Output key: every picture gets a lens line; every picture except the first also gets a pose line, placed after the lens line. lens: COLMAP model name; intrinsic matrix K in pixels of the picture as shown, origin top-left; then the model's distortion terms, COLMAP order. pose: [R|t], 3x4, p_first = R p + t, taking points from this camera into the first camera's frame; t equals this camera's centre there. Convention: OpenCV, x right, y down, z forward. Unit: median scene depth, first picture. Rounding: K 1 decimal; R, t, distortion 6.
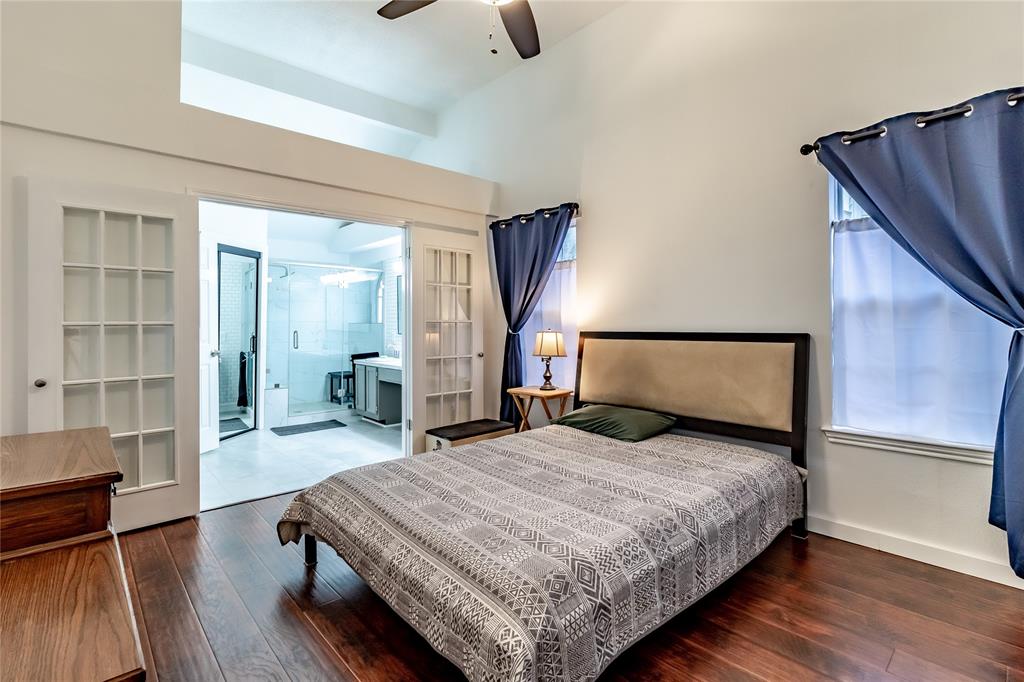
lens RADIAL K [[475.1, 0, 515.1], [0, 475.1, 325.1], [0, 0, 1]] dist [-0.001685, 0.000382]
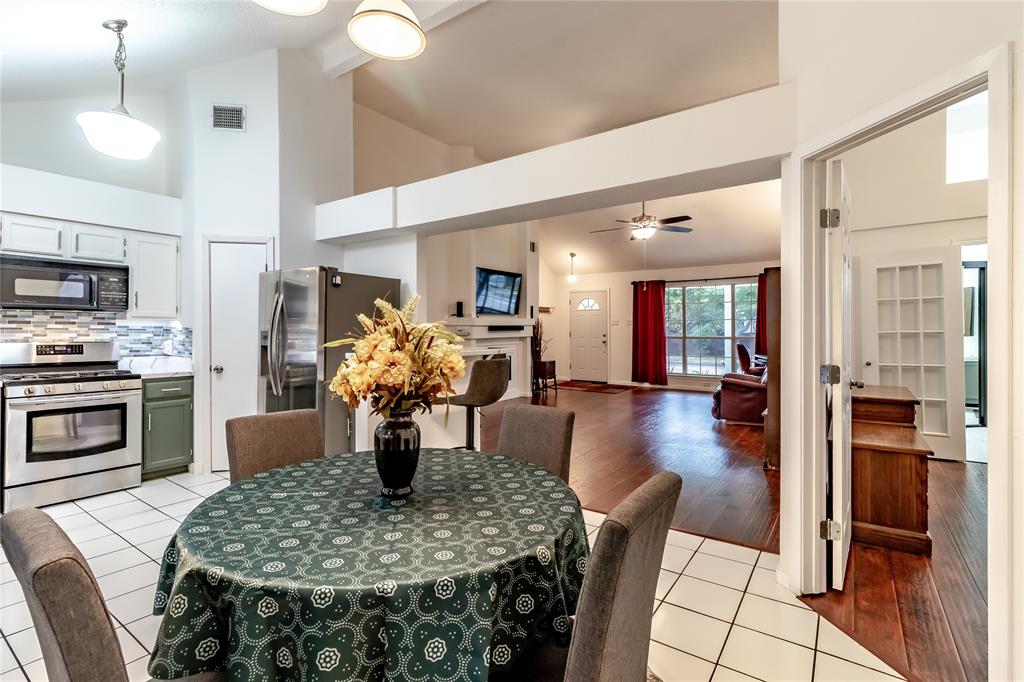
lens RADIAL K [[475.1, 0, 515.1], [0, 475.1, 325.1], [0, 0, 1]] dist [-0.001685, 0.000382]
pose [[0.209653, -0.002667, -0.977772, 0.366103], [0.014650, 0.999893, 0.000414, -0.034758], [0.977666, -0.014411, 0.209670, -0.504378]]
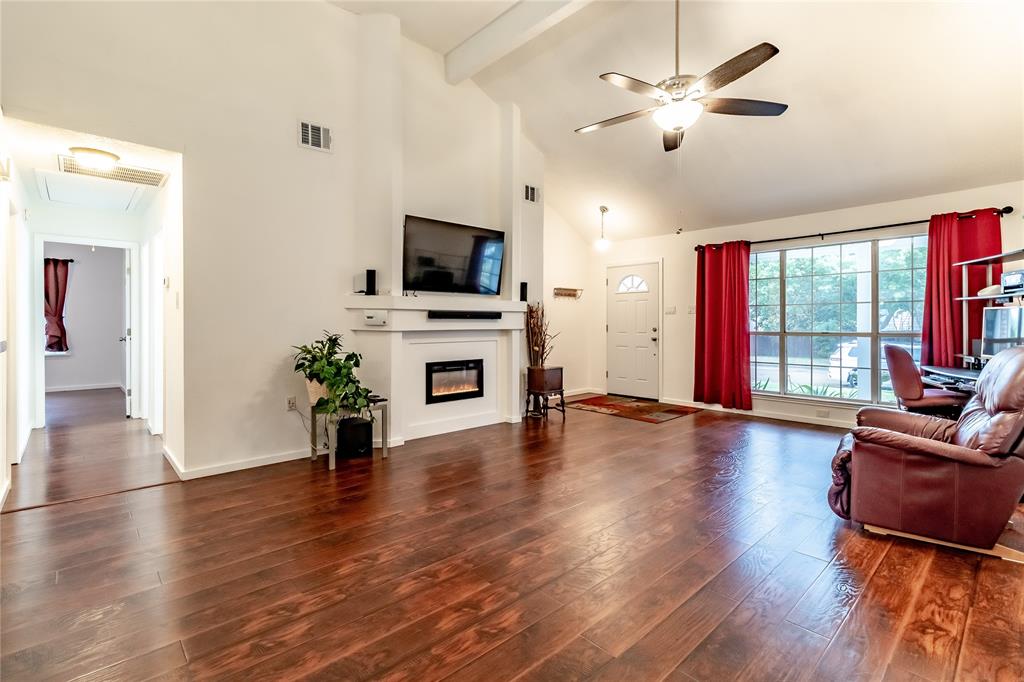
lens RADIAL K [[475.1, 0, 515.1], [0, 475.1, 325.1], [0, 0, 1]] dist [-0.001685, 0.000382]
pose [[0.009926, 0.005347, -0.999936, -0.367142], [0.009742, 0.999938, 0.005444, 0.000630], [0.999903, -0.009796, 0.009873, 0.009153]]
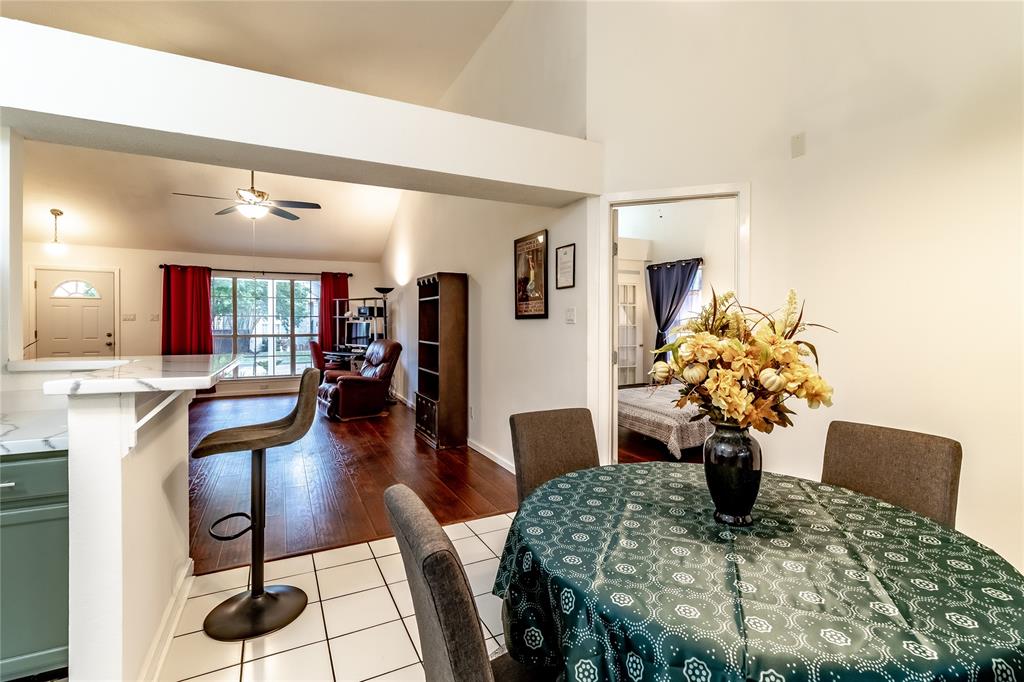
lens RADIAL K [[475.1, 0, 515.1], [0, 475.1, 325.1], [0, 0, 1]] dist [-0.001685, 0.000382]
pose [[0.963598, 0.004338, -0.267319, -0.062653], [-0.001570, 0.999943, 0.010570, -0.029789], [0.267349, -0.009765, 0.963550, -0.861183]]
